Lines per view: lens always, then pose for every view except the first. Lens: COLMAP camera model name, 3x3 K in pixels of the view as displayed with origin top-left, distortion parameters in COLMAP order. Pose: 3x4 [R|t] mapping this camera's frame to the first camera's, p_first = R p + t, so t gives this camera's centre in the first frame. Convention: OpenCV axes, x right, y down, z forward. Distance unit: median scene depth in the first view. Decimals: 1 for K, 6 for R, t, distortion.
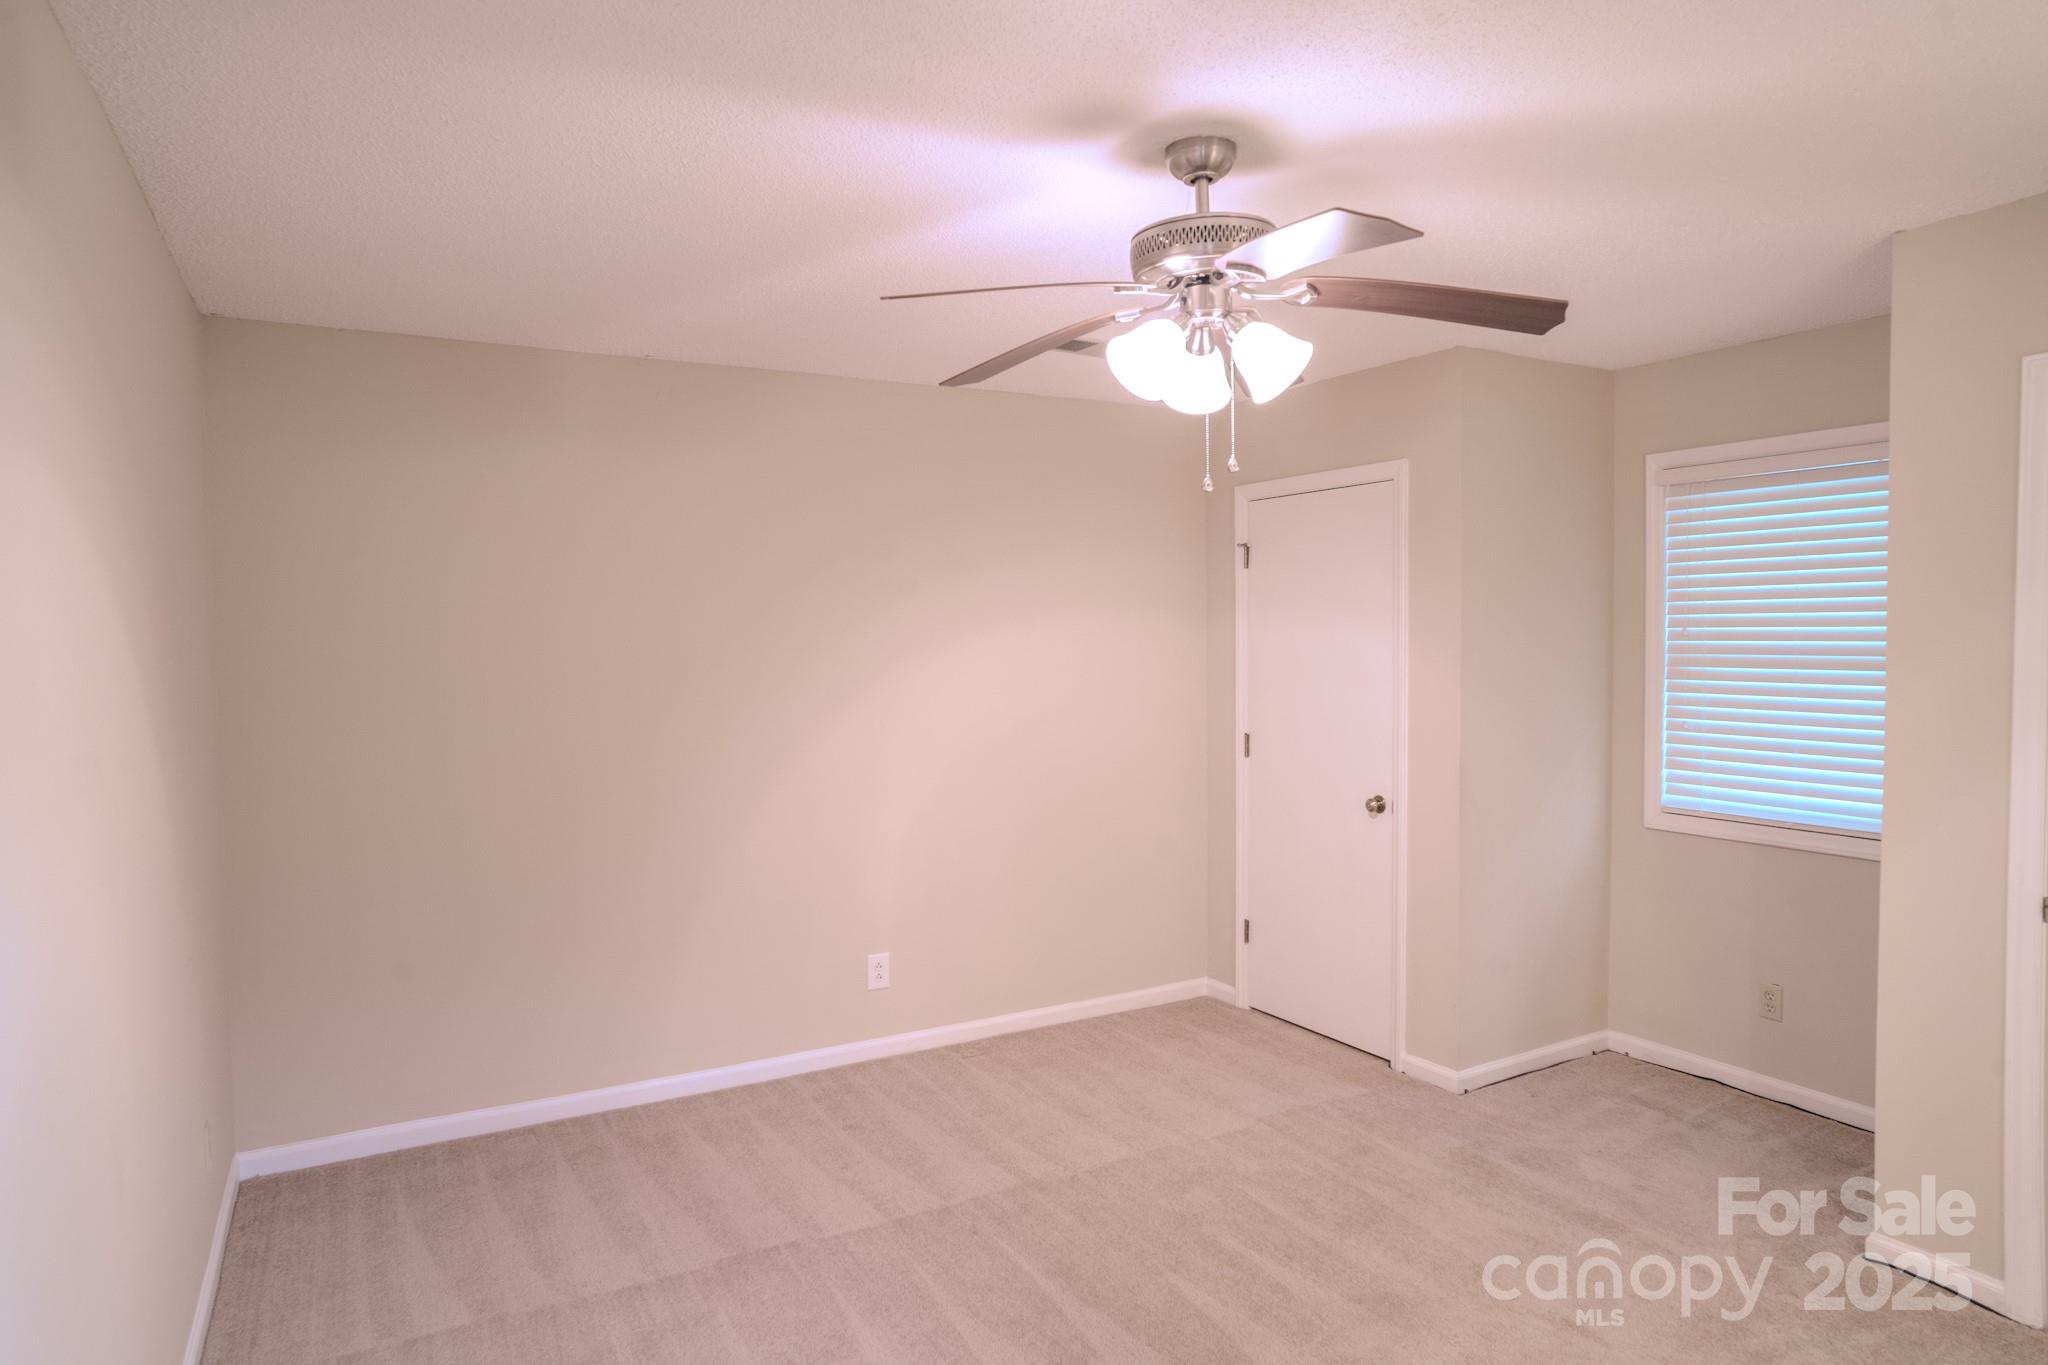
lens RADIAL K [[1218.4, 0, 1023.9], [0, 1218.4, 688.7], [0, 0, 1]] dist [-0.076188, 0.060892]
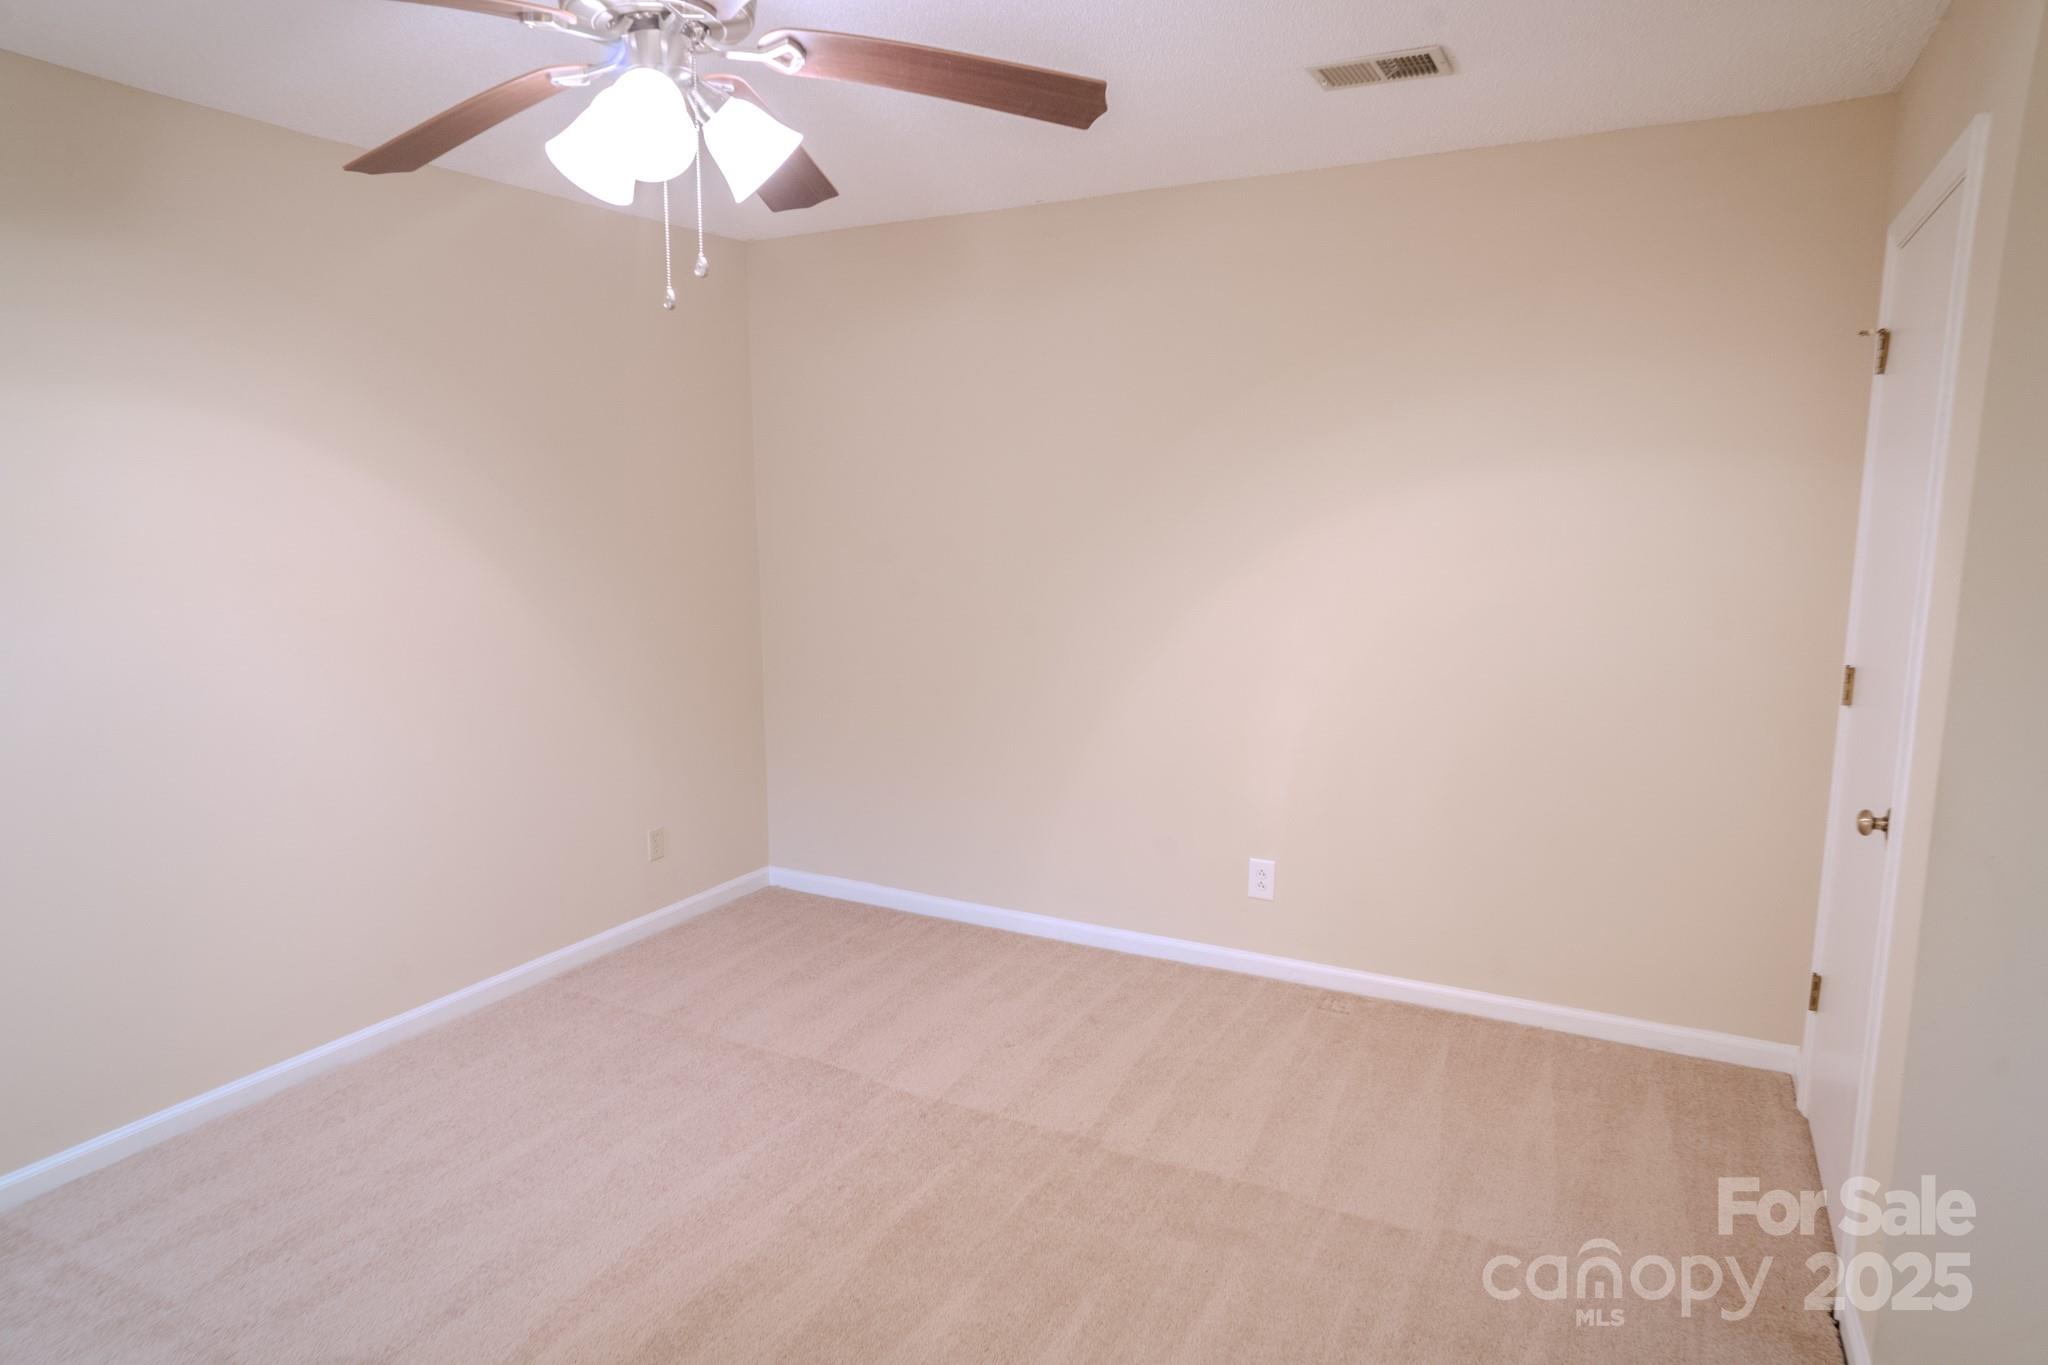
lens RADIAL K [[1218.4, 0, 1023.9], [0, 1218.4, 688.7], [0, 0, 1]] dist [-0.076188, 0.060892]
pose [[0.524813, 0.142028, -0.839285, 0.548454], [-0.038093, 0.988913, 0.143528, -0.022112], [0.850365, -0.043354, 0.524405, 0.442483]]
